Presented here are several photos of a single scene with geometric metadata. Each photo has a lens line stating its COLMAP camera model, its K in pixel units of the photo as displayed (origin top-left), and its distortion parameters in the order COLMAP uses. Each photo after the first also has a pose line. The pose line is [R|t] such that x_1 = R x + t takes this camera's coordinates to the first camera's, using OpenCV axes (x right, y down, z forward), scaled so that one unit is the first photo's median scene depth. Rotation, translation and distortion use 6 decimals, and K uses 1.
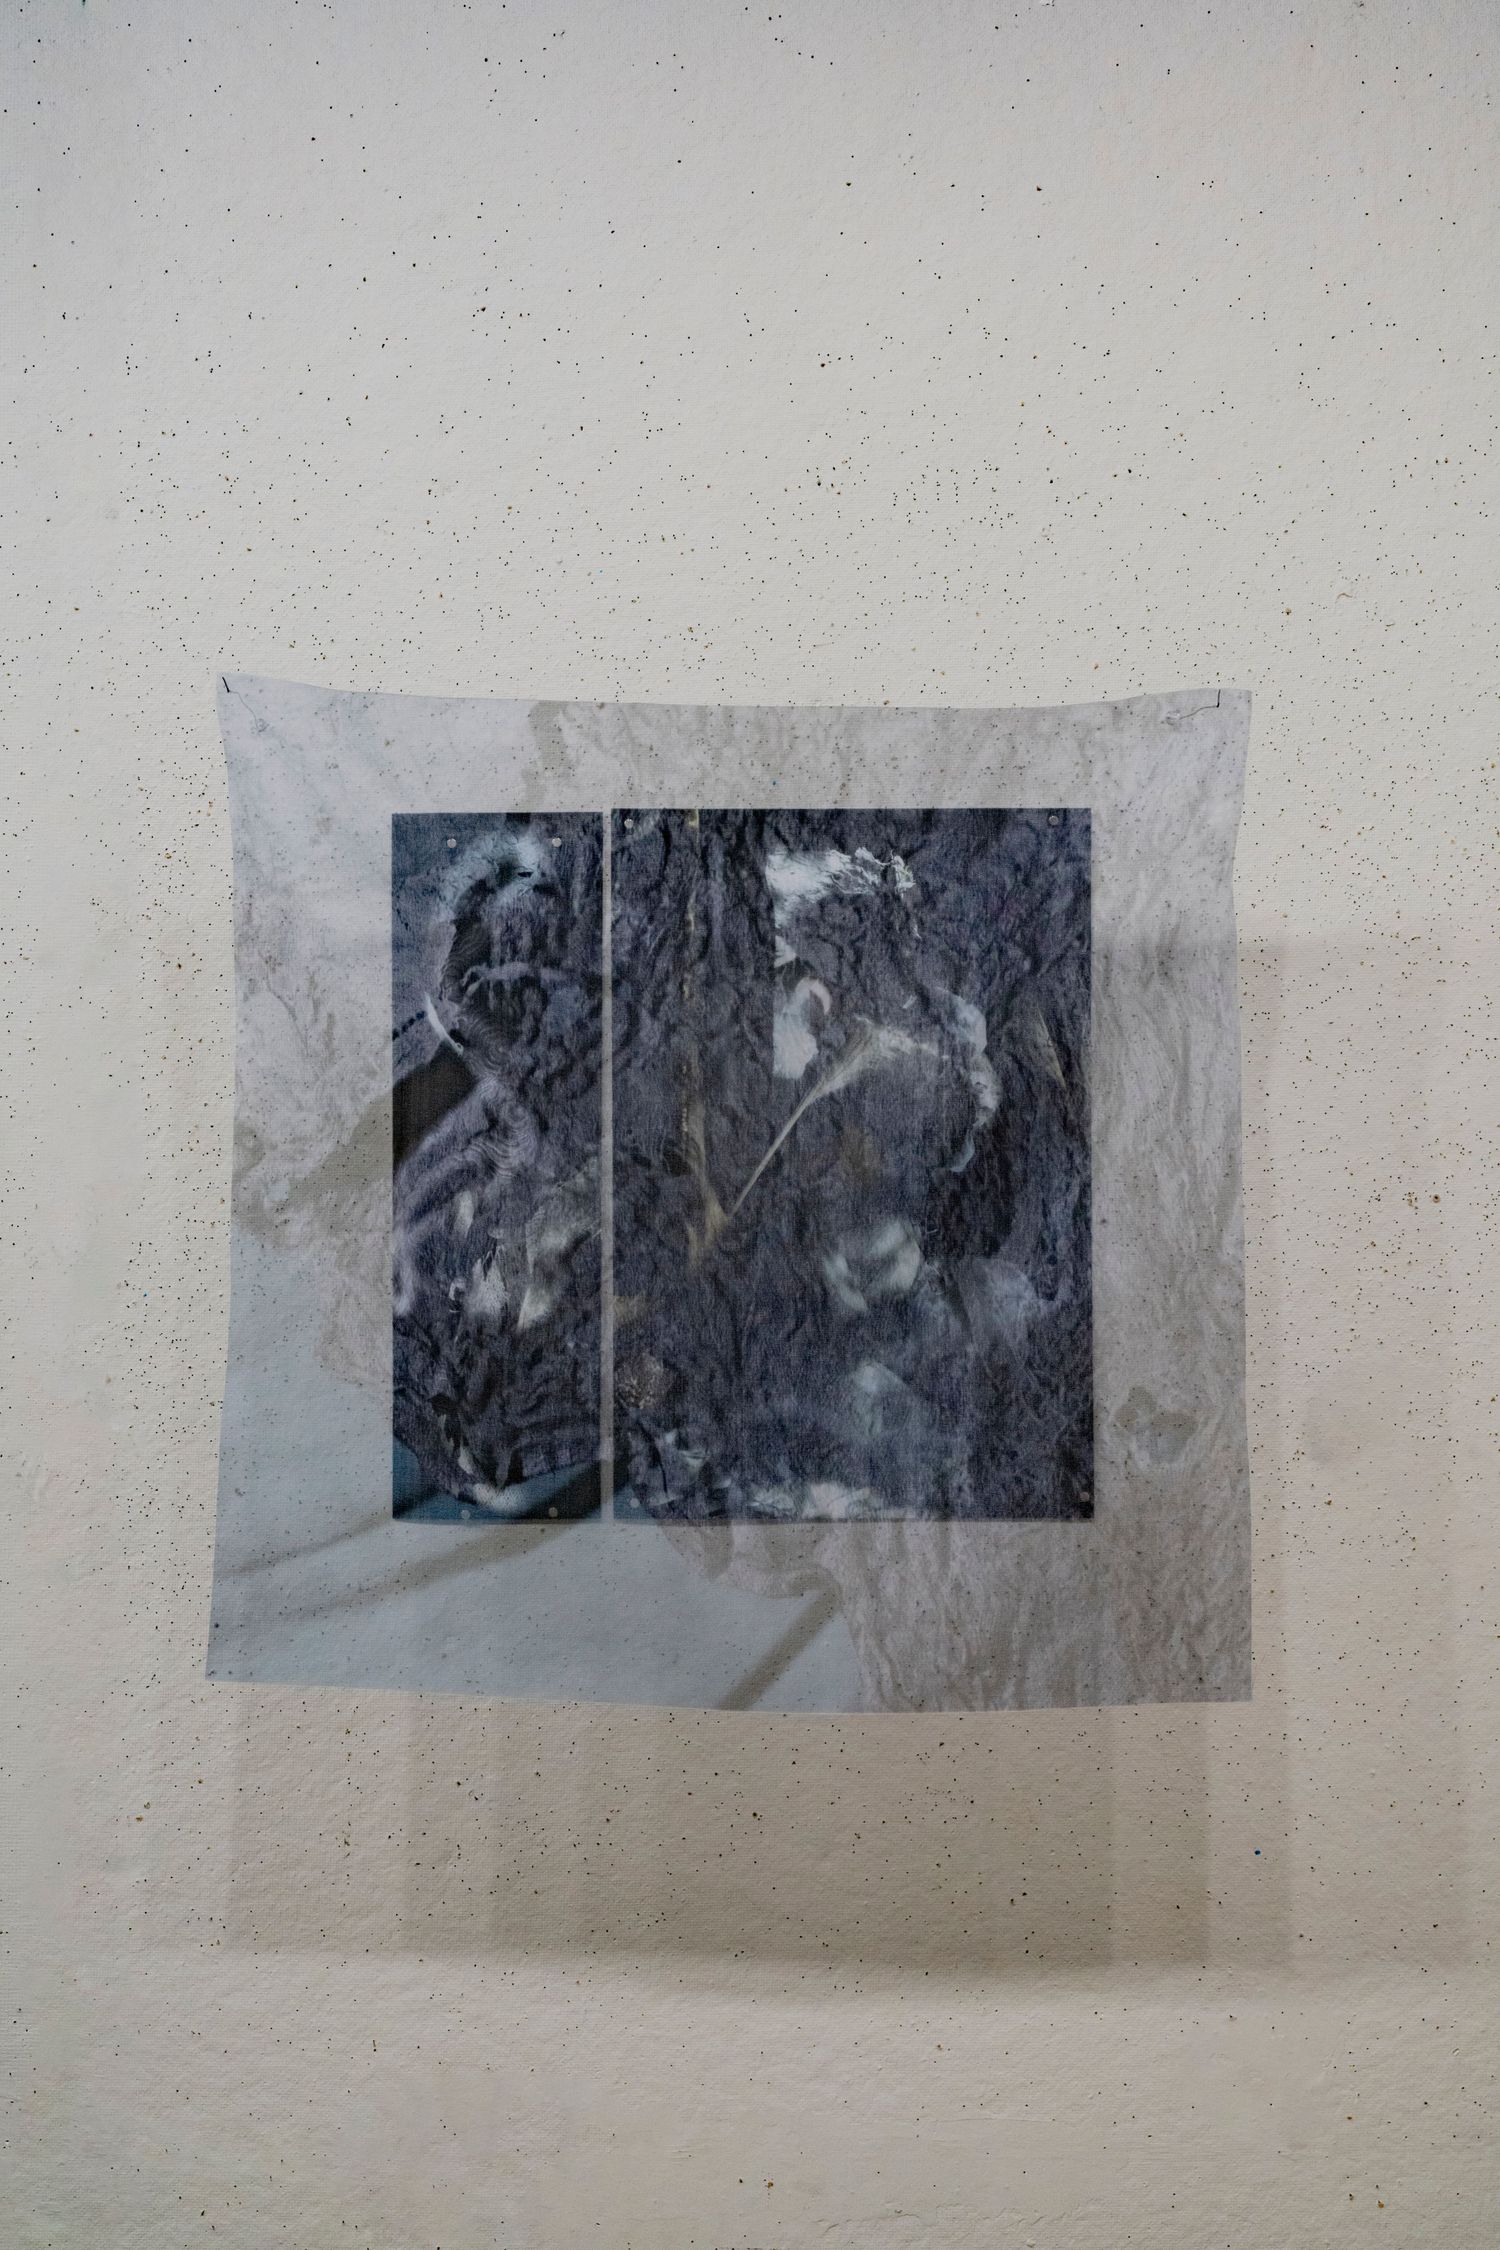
lens RADIAL K [[3095.5, 0, 750.0], [0, 3095.5, 1125.0], [0, 0, 1]] dist [-0.001908, 0.045570]
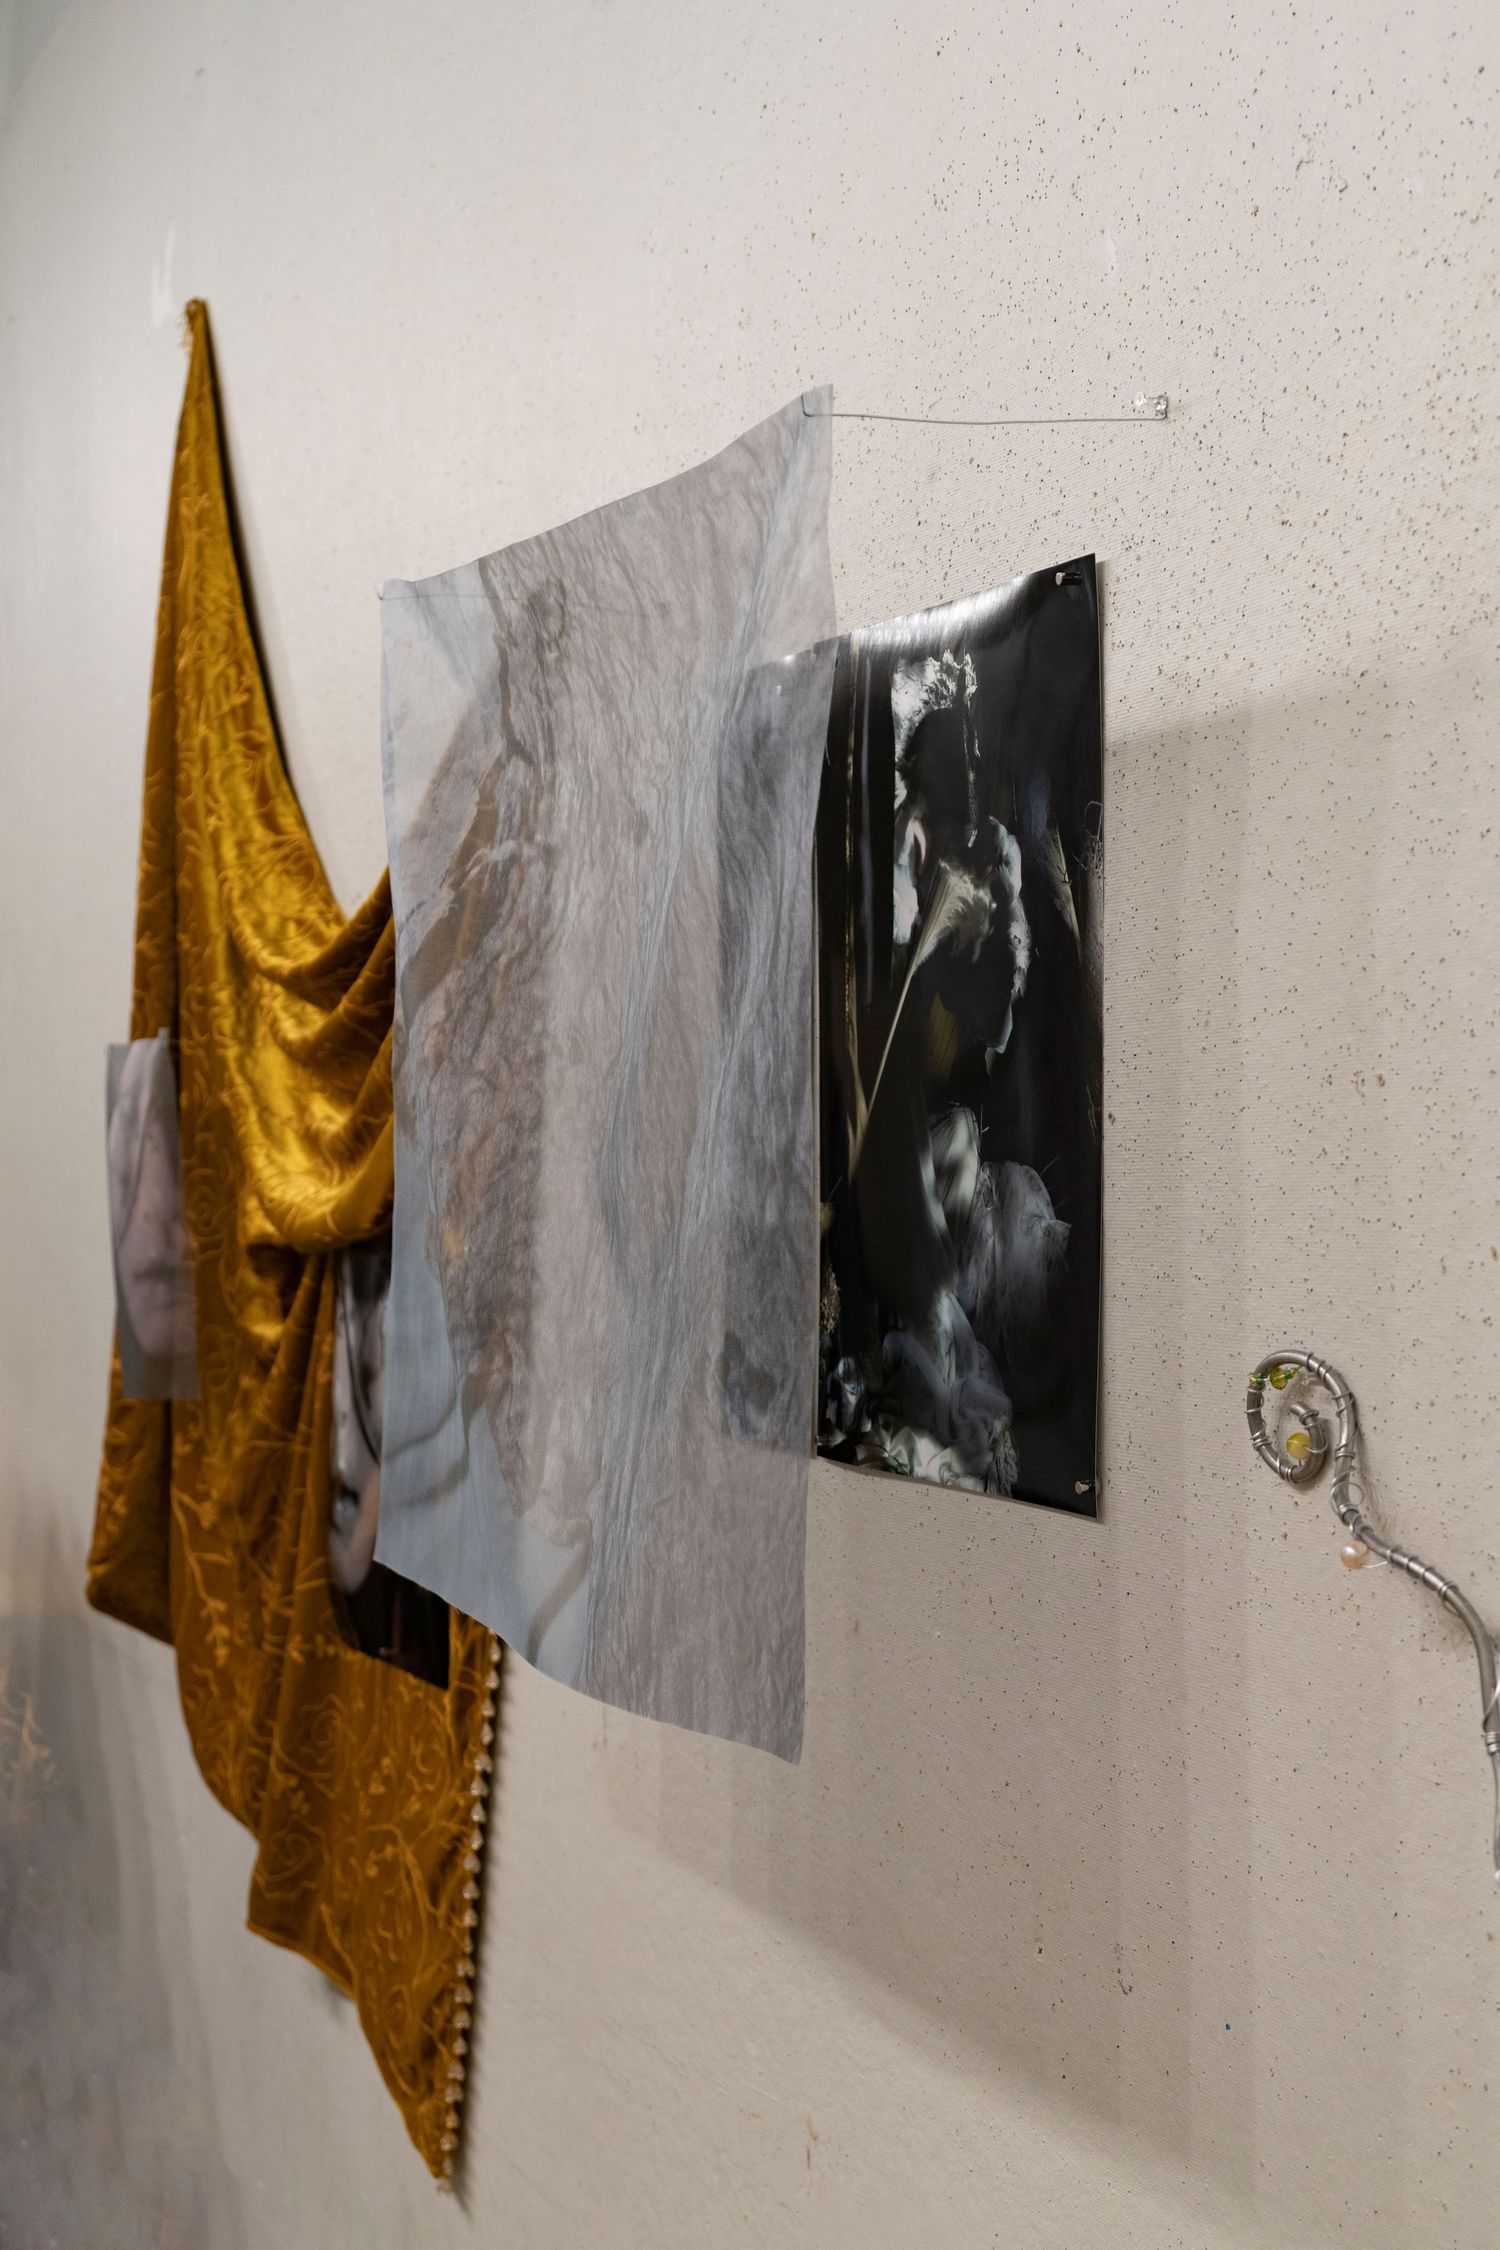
lens RADIAL K [[3095.5, 0, 750.0], [0, 3095.5, 1125.0], [0, 0, 1]] dist [-0.001908, 0.045570]
pose [[0.424646, 0.001617, -0.905358, 0.742726], [0.026278, 0.999555, 0.014111, 0.020624], [0.904978, -0.029783, 0.424415, 0.613443]]
